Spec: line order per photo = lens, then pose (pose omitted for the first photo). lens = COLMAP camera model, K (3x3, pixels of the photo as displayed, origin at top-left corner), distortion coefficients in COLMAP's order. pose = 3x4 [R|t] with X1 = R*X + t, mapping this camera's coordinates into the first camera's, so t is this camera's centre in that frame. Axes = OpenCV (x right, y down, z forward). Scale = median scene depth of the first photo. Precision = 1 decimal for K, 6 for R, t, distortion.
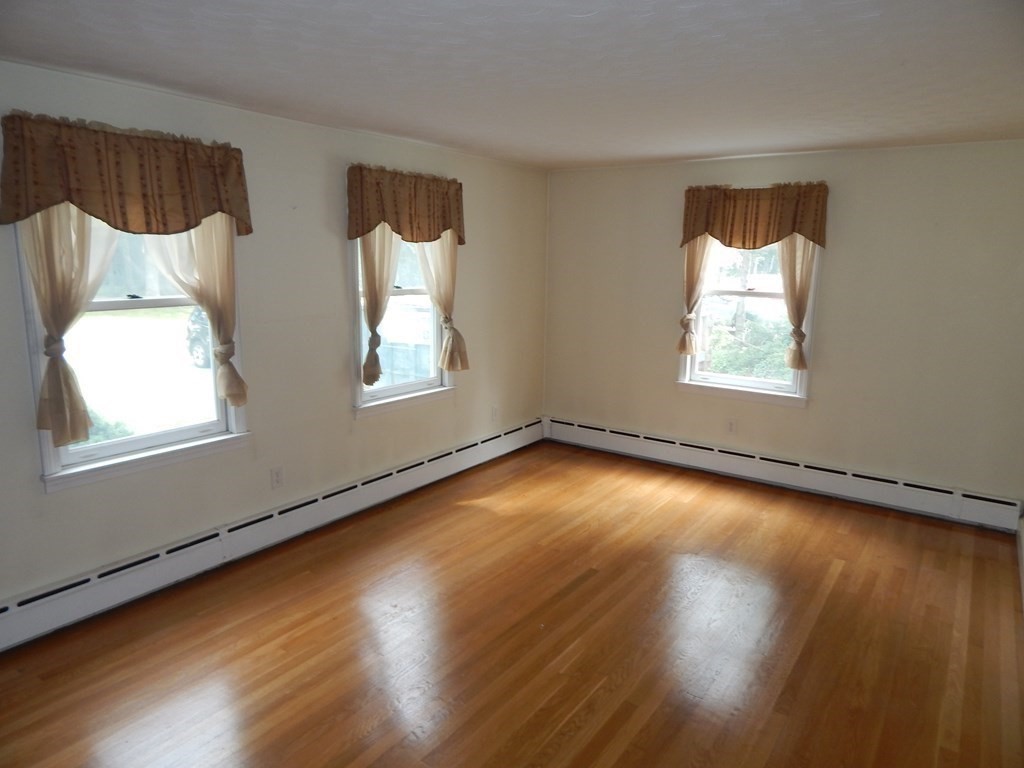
lens RADIAL K [[675.6, 0, 518.1], [0, 675.6, 383.0], [0, 0, 1]] dist [0.005015, -0.000678]
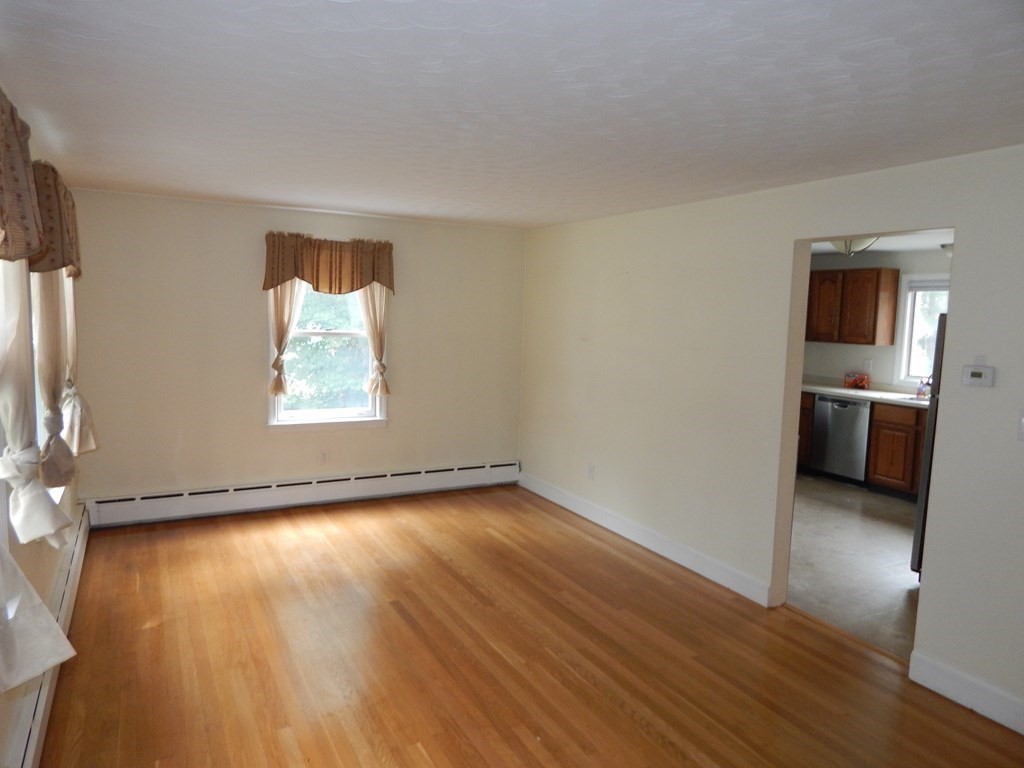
lens RADIAL K [[675.6, 0, 514.2], [0, 675.6, 381.7], [0, 0, 1]] dist [0.005015, -0.000678]
pose [[0.448471, -0.096917, 0.888527, -0.535392], [0.145789, 0.988722, 0.034261, -0.050981], [-0.881827, 0.114173, 0.457543, 0.249695]]
